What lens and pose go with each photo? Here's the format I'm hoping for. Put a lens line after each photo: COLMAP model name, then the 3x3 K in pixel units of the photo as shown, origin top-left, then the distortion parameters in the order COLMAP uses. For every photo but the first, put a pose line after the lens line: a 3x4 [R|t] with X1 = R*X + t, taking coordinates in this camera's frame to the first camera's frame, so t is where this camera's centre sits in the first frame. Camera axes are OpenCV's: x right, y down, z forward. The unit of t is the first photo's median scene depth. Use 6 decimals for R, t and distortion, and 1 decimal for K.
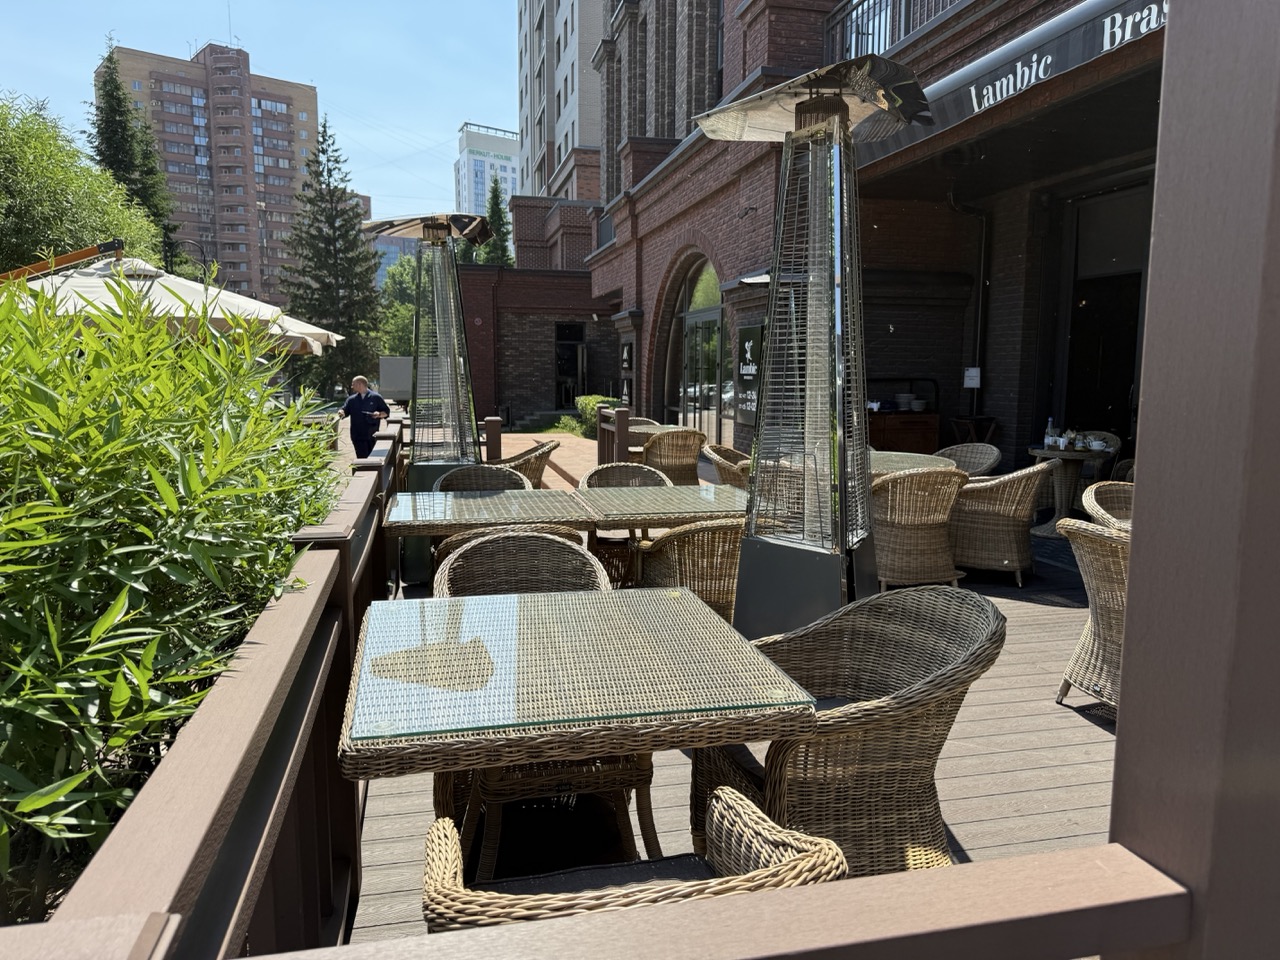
lens RADIAL K [[908.4, 0, 640.0], [0, 908.4, 480.0], [0, 0, 1]] dist [0.090489, -0.096753]
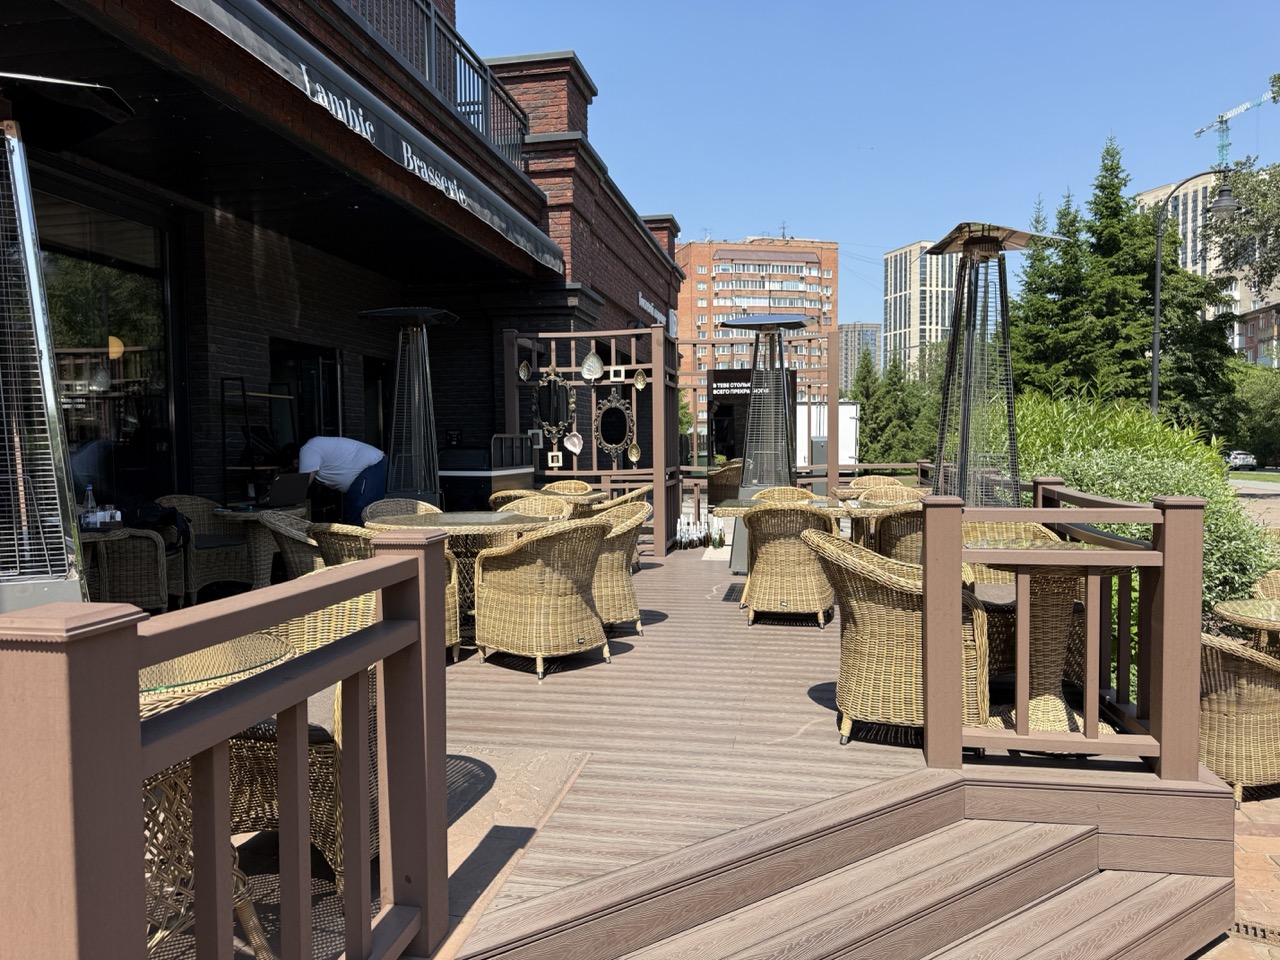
lens RADIAL K [[897.2, 0, 640.0], [0, 897.2, 480.0], [0, 0, 1]] dist [0.167682, -0.315766]
pose [[-0.920333, -0.003699, 0.391118, -0.231490], [0.059385, 0.987041, 0.149073, -0.178775], [-0.386601, 0.160424, -0.908187, 1.754232]]
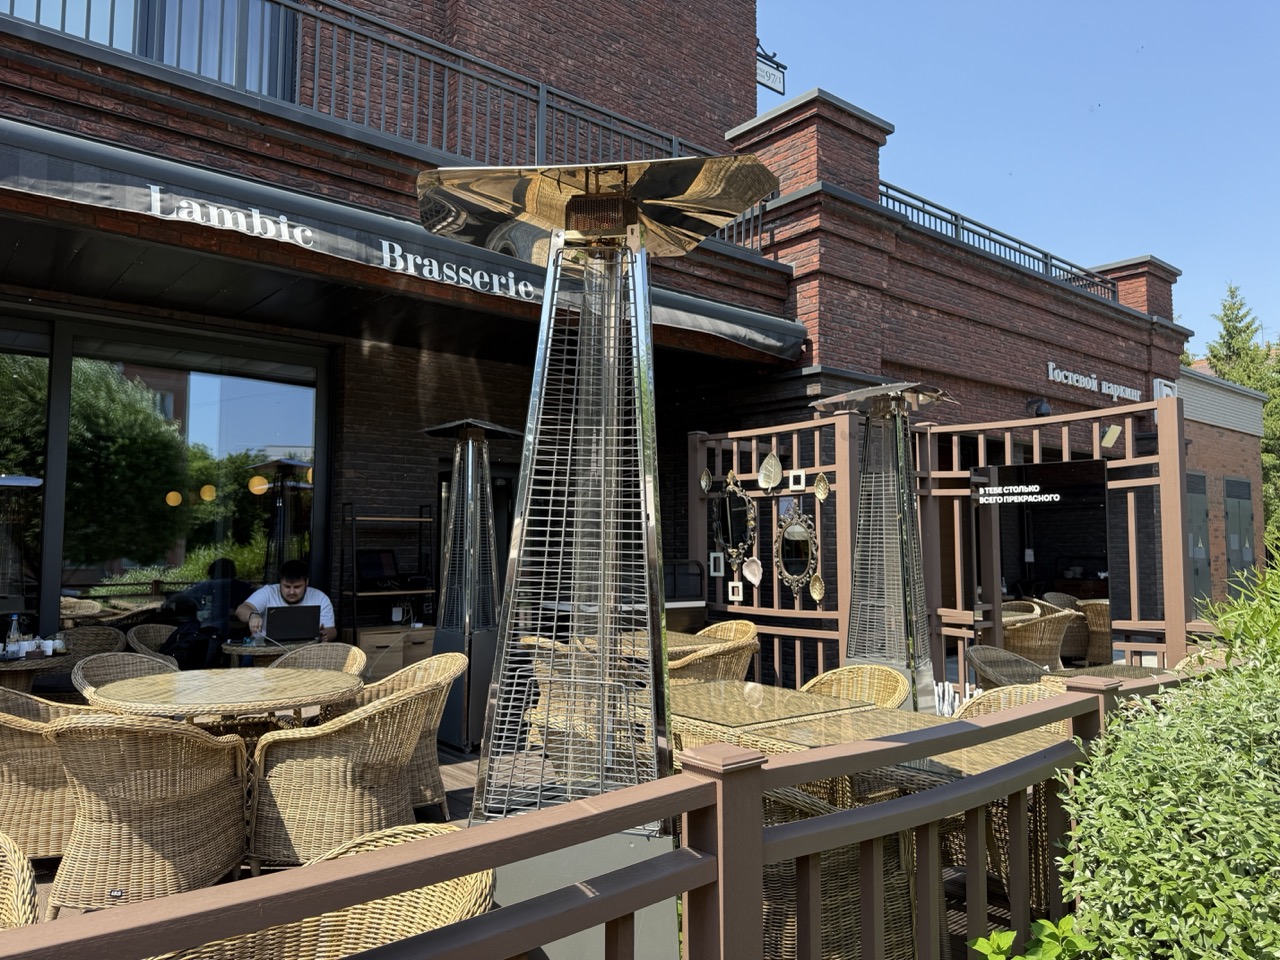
lens RADIAL K [[897.2, 0, 640.0], [0, 897.2, 480.0], [0, 0, 1]] dist [0.167682, -0.315766]
pose [[-0.467630, 0.064457, 0.881571, -0.505570], [0.103312, 0.994488, -0.017911, -0.132538], [-0.877866, 0.082701, -0.471711, 1.076145]]
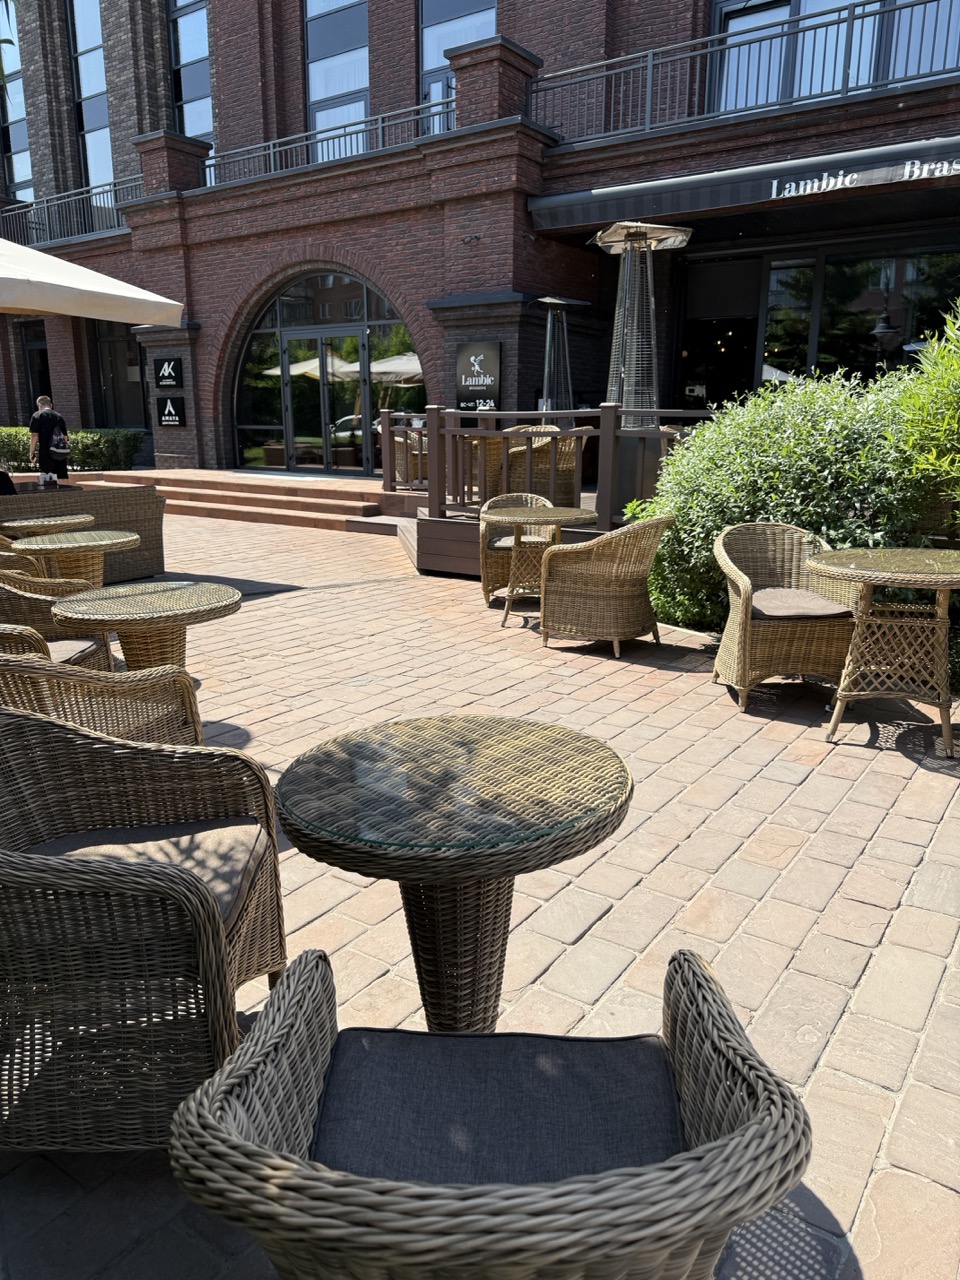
lens RADIAL K [[908.4, 0, 480.0], [0, 908.4, 640.0], [0, 0, 1]] dist [0.090489, -0.096753]
pose [[0.731107, -0.144723, 0.666736, -1.167918], [0.074381, 0.988326, 0.132966, 0.086721], [-0.678196, -0.047620, 0.733337, 0.185535]]
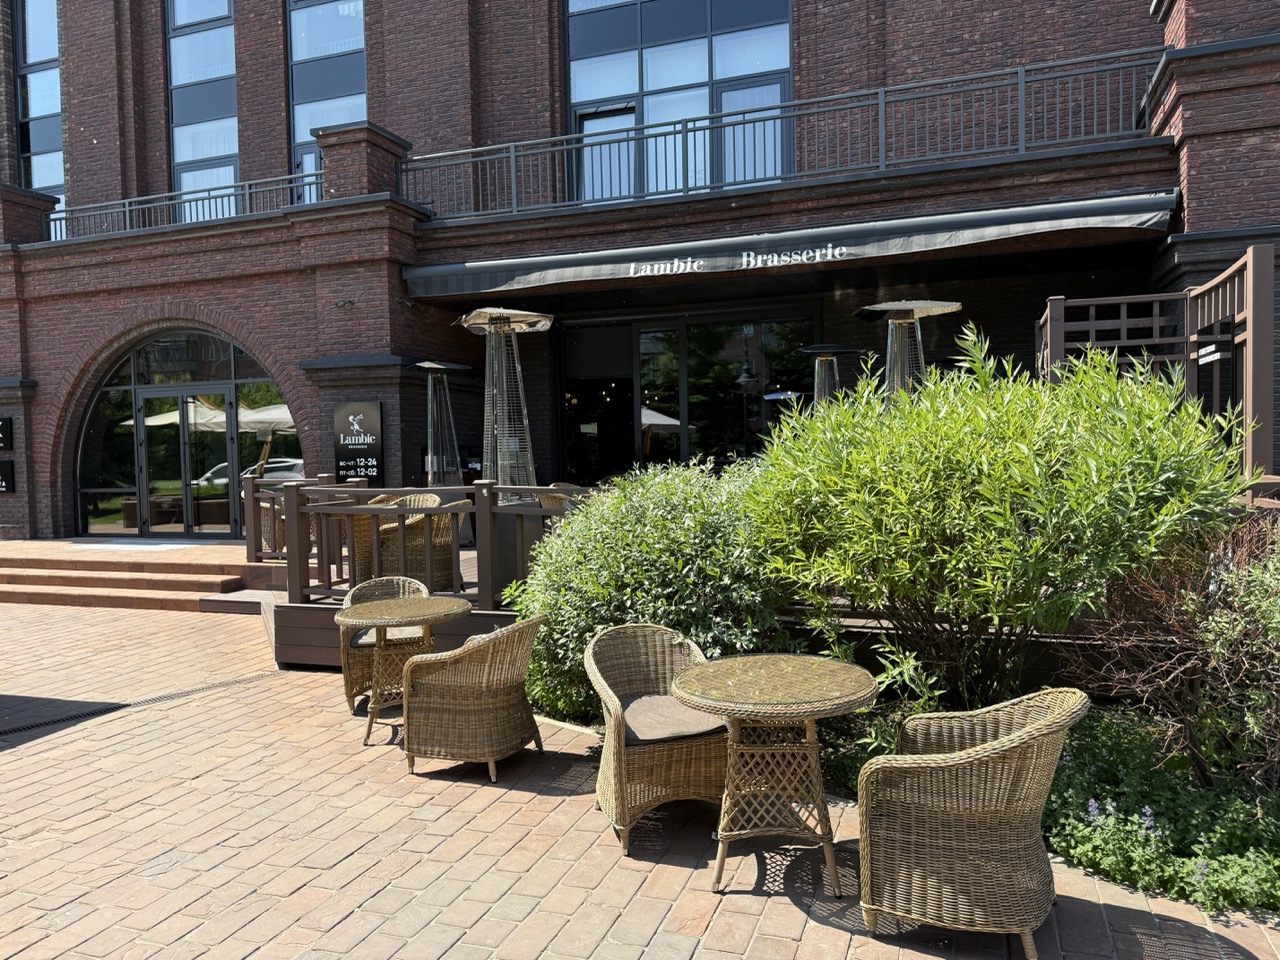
lens RADIAL K [[886.0, 0, 640.0], [0, 886.0, 480.0], [0, 0, 1]] dist [0.049698, -0.039582]
pose [[0.529380, -0.045050, 0.847188, -1.036354], [0.123094, 0.992101, -0.024162, -0.001076], [-0.839407, 0.117074, 0.530744, 0.203951]]
